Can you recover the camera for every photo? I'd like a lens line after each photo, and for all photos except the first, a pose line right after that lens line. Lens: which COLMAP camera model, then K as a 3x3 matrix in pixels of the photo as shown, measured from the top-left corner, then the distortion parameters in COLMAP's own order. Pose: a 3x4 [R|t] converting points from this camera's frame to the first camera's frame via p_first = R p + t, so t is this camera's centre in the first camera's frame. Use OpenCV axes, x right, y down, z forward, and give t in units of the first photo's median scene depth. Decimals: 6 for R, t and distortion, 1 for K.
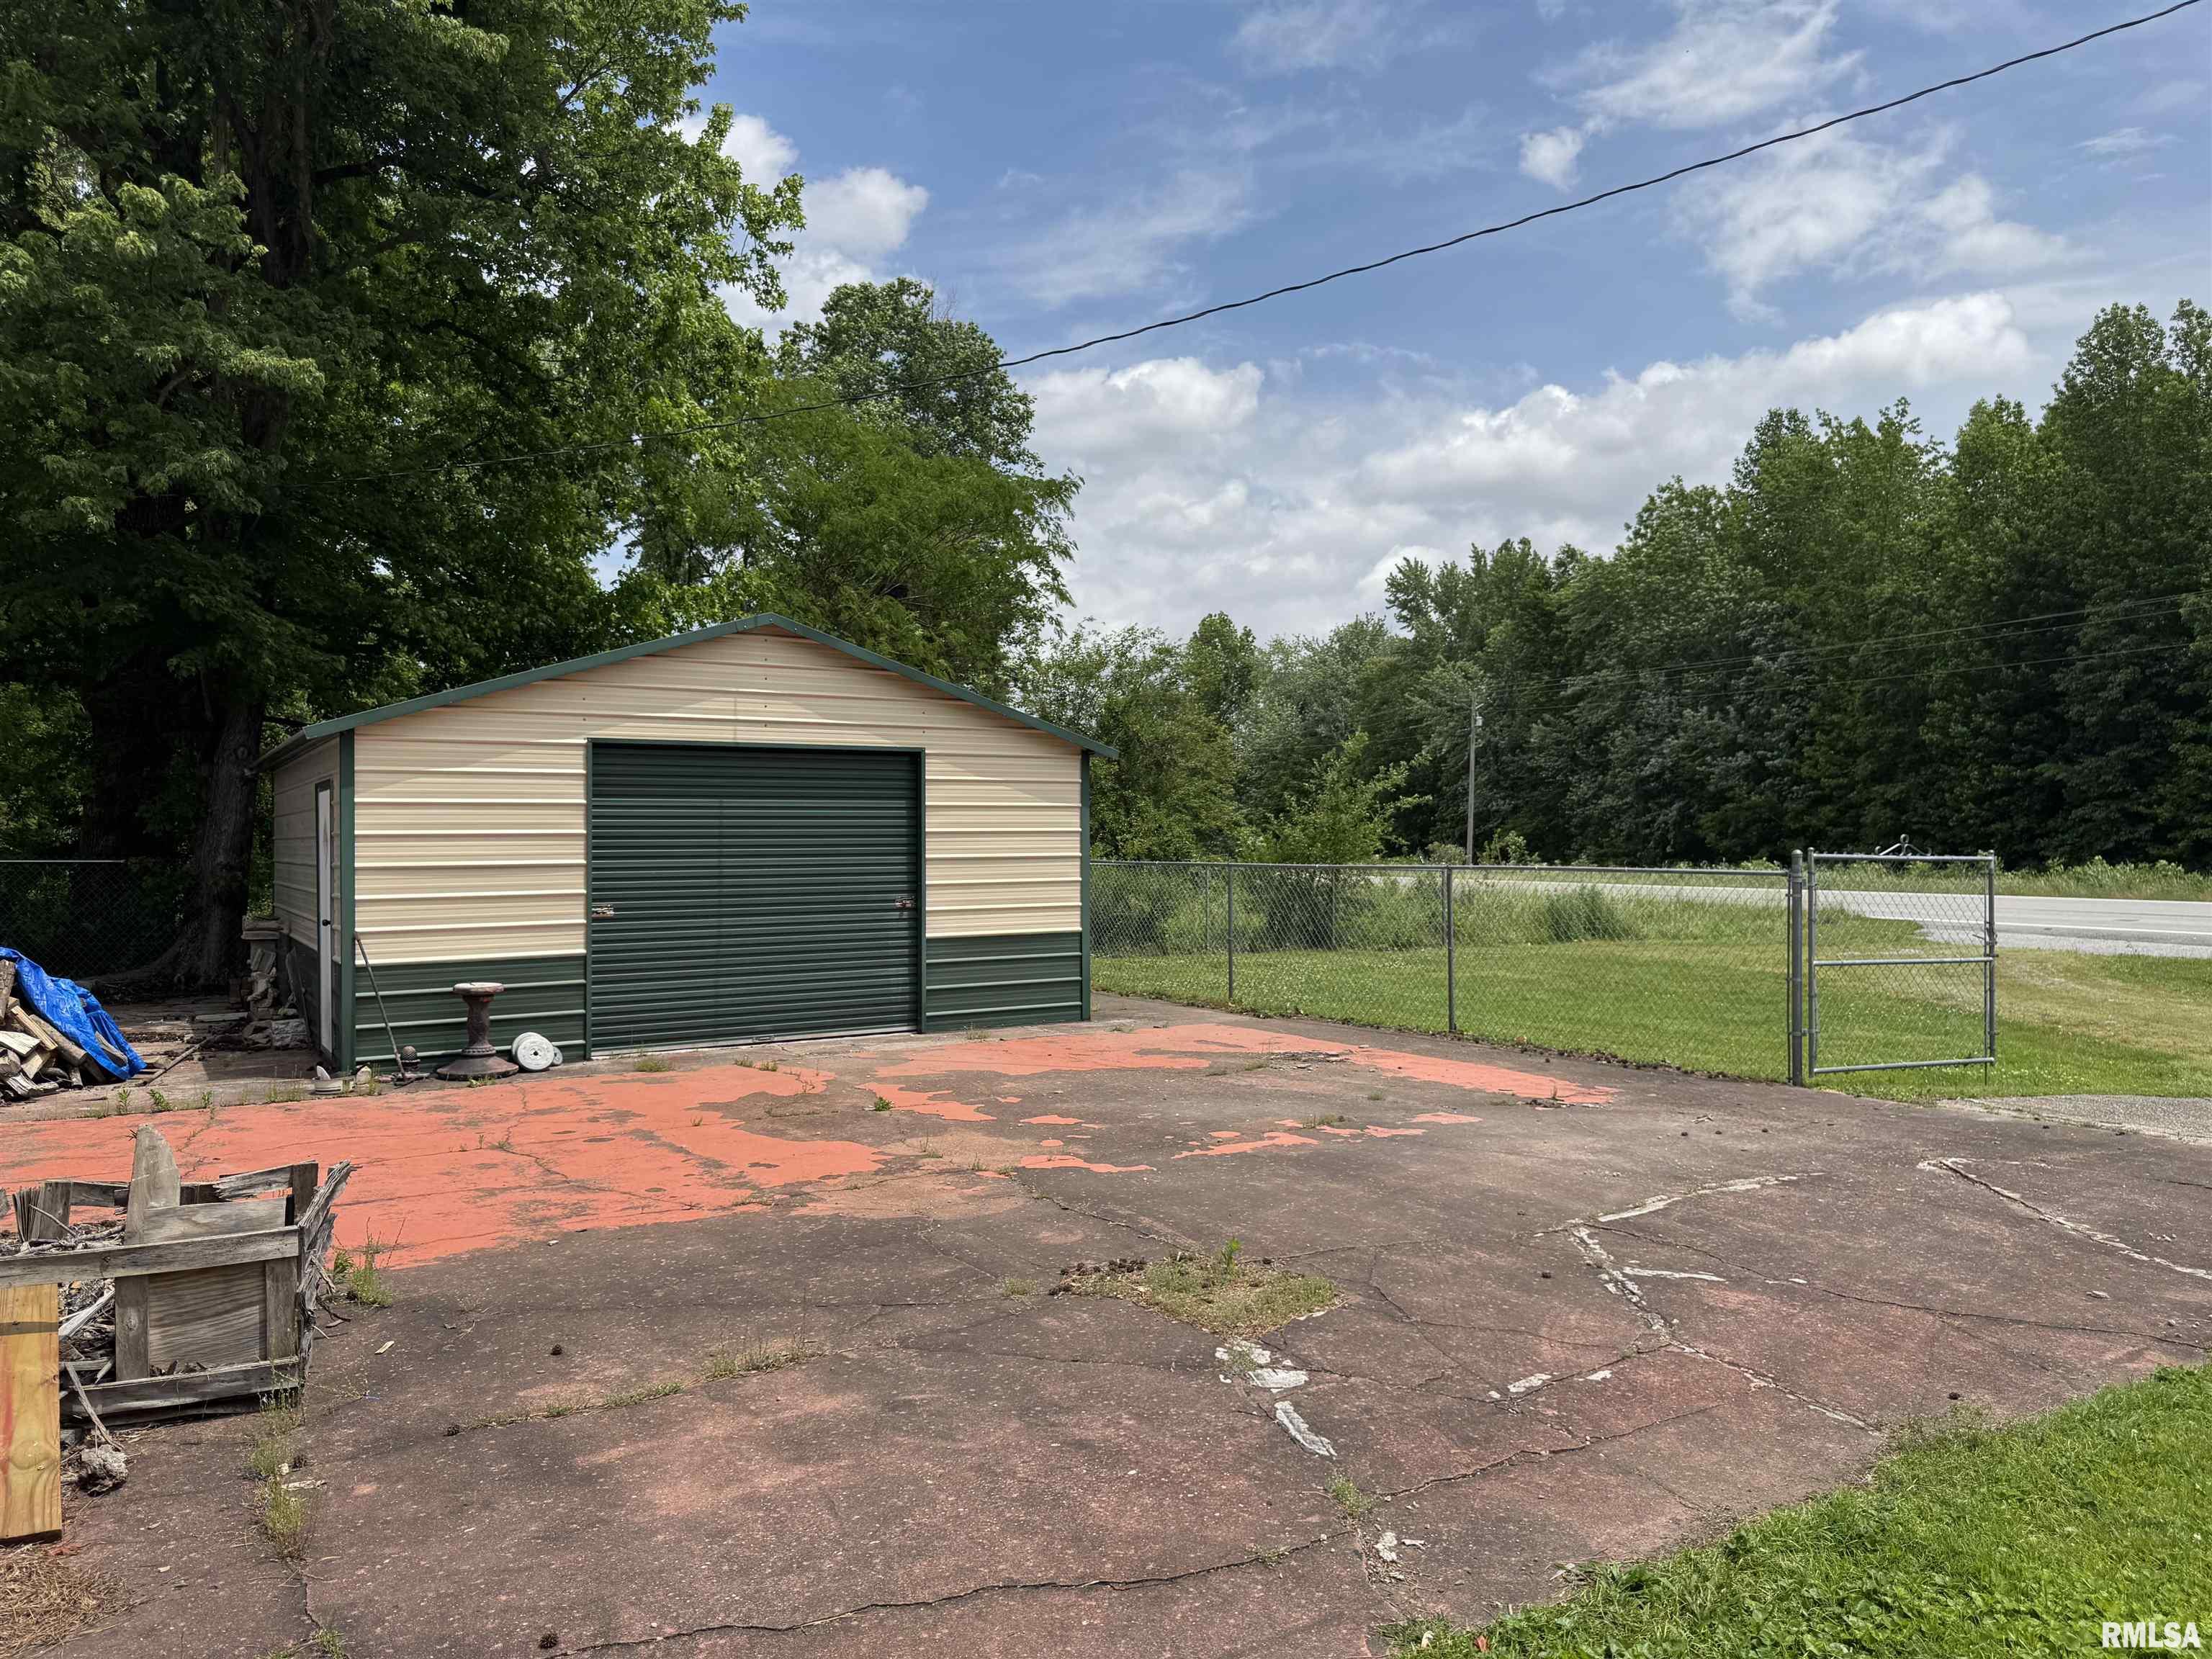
lens RADIAL K [[1569.2, 0, 1105.0], [0, 1569.2, 836.1], [0, 0, 1]] dist [0.012668, 0.001560]
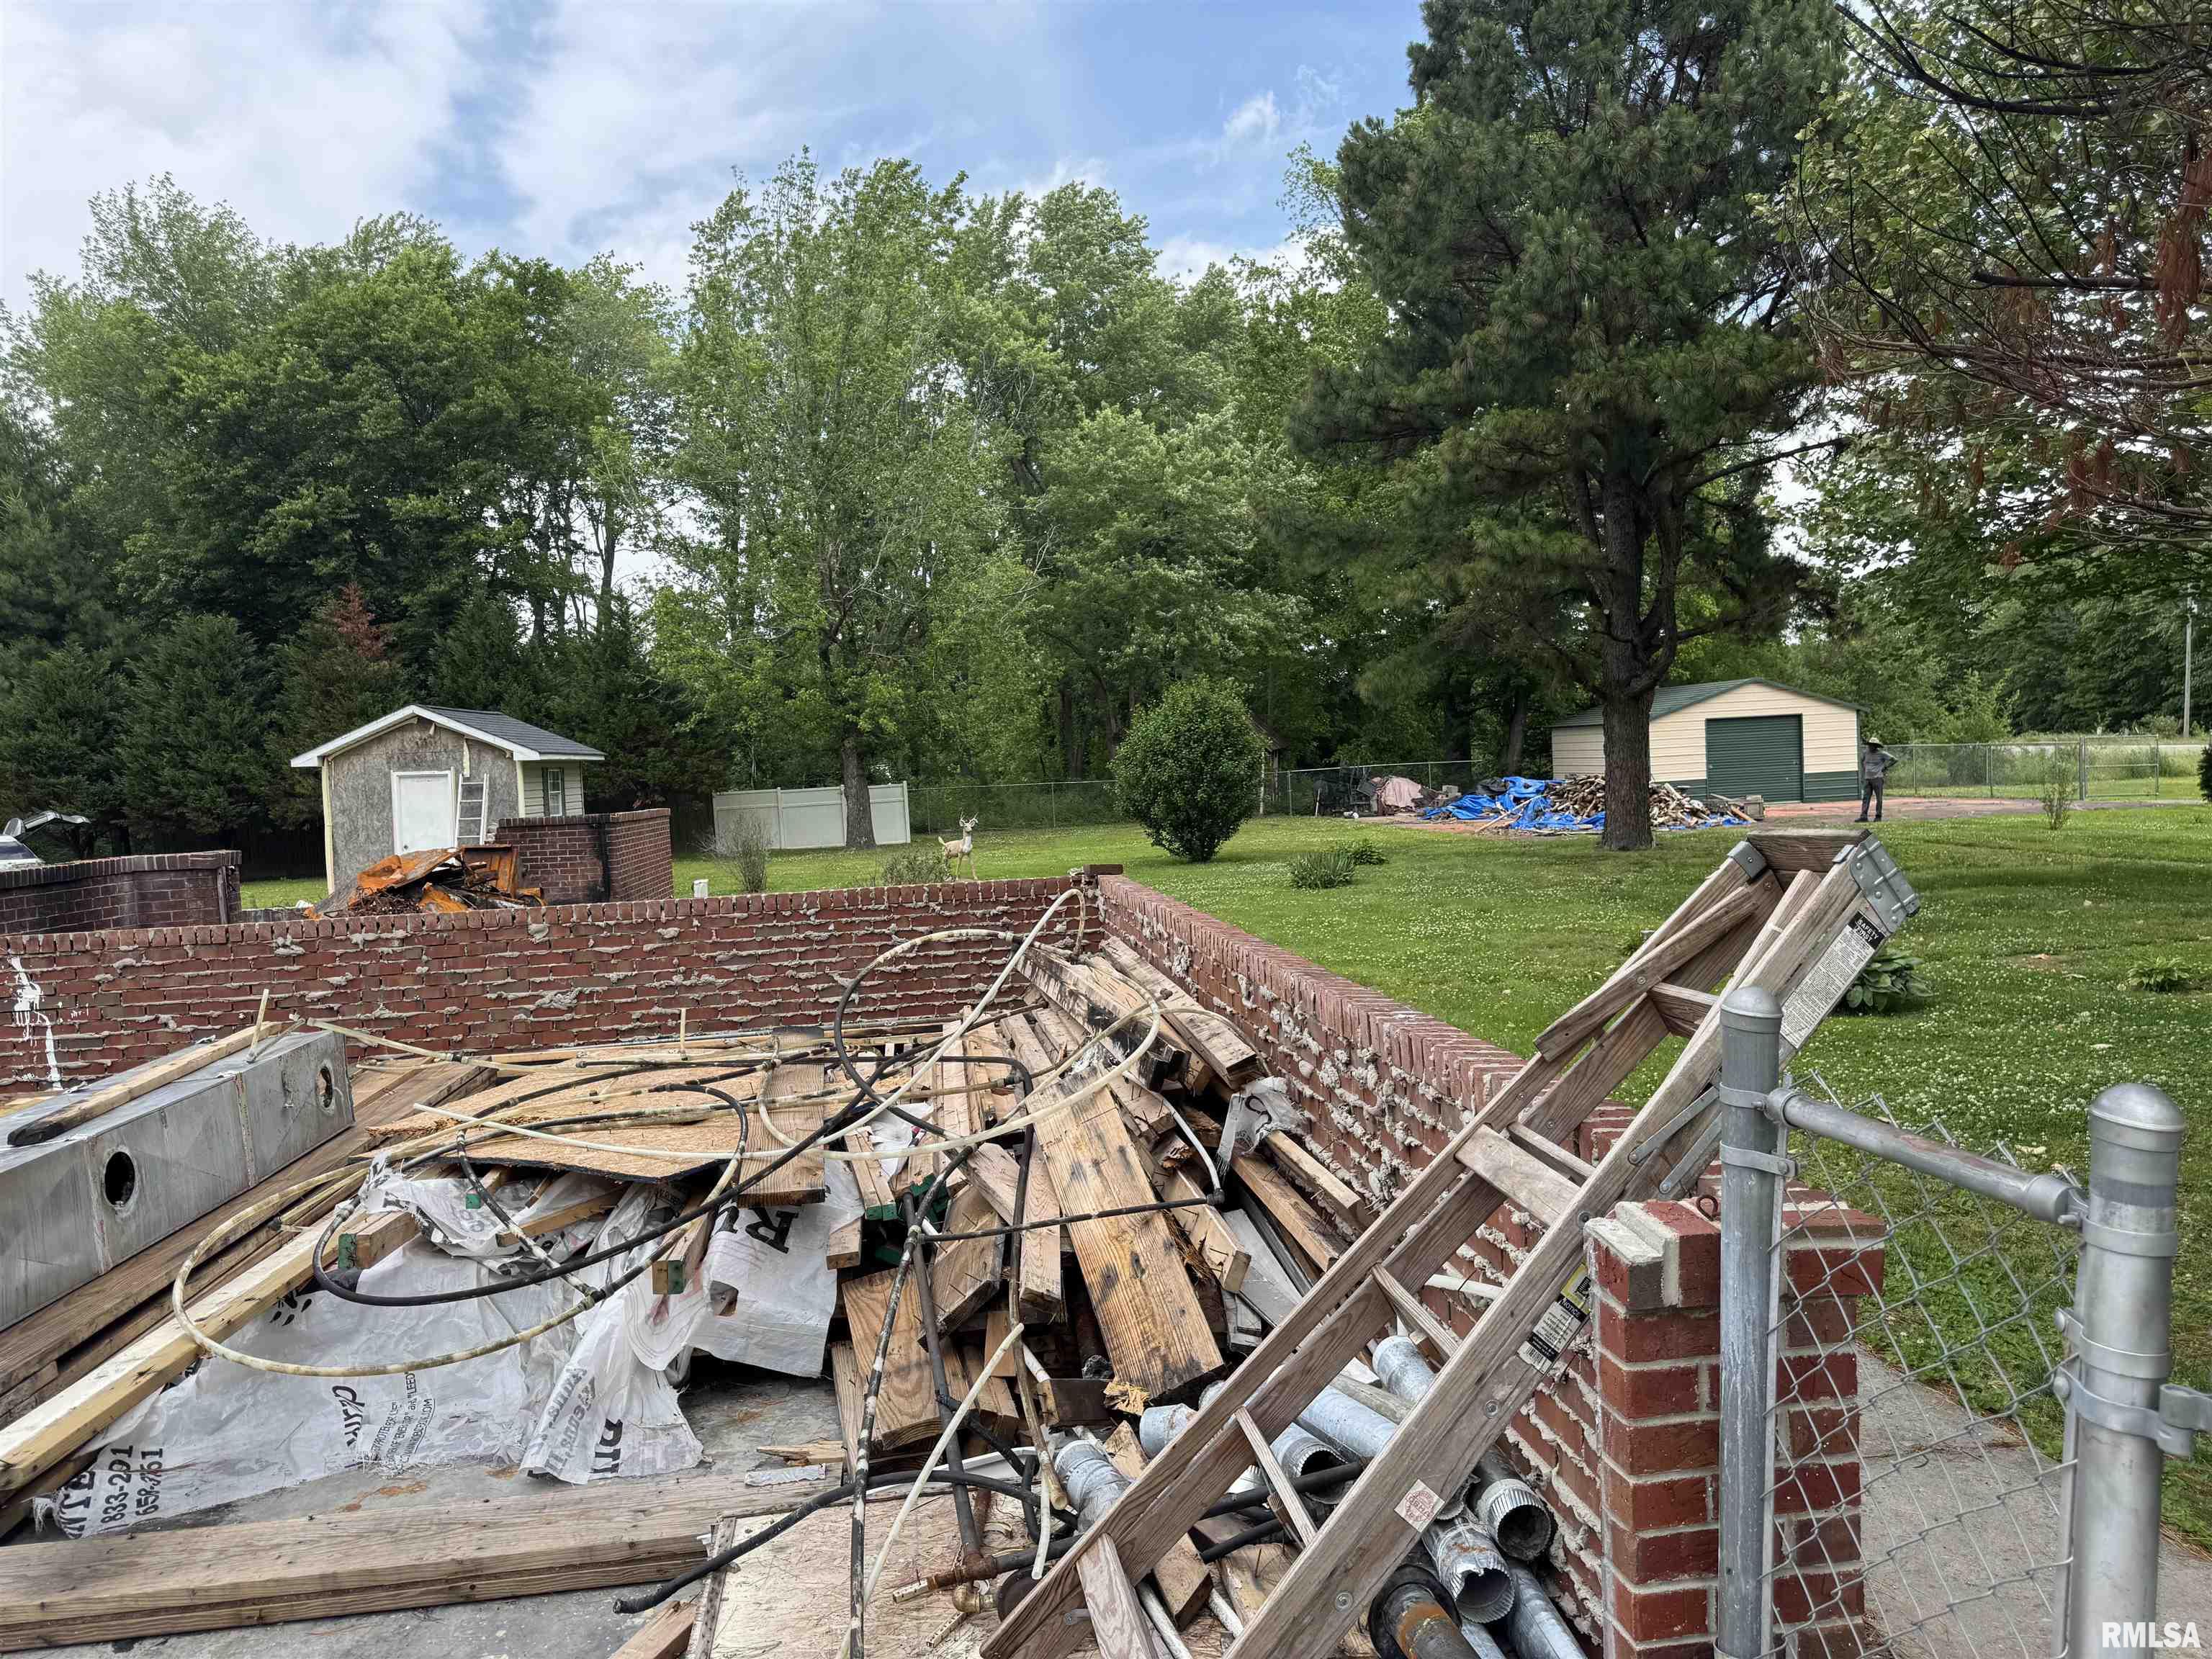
lens RADIAL K [[1569.2, 0, 1103.3], [0, 1569.2, 831.1], [0, 0, 1]] dist [0.012668, 0.001560]
pose [[0.907655, -0.011057, -0.419572, -0.066987], [0.040470, 0.997301, 0.061267, -0.070244], [0.417762, -0.072589, 0.905652, -2.456639]]
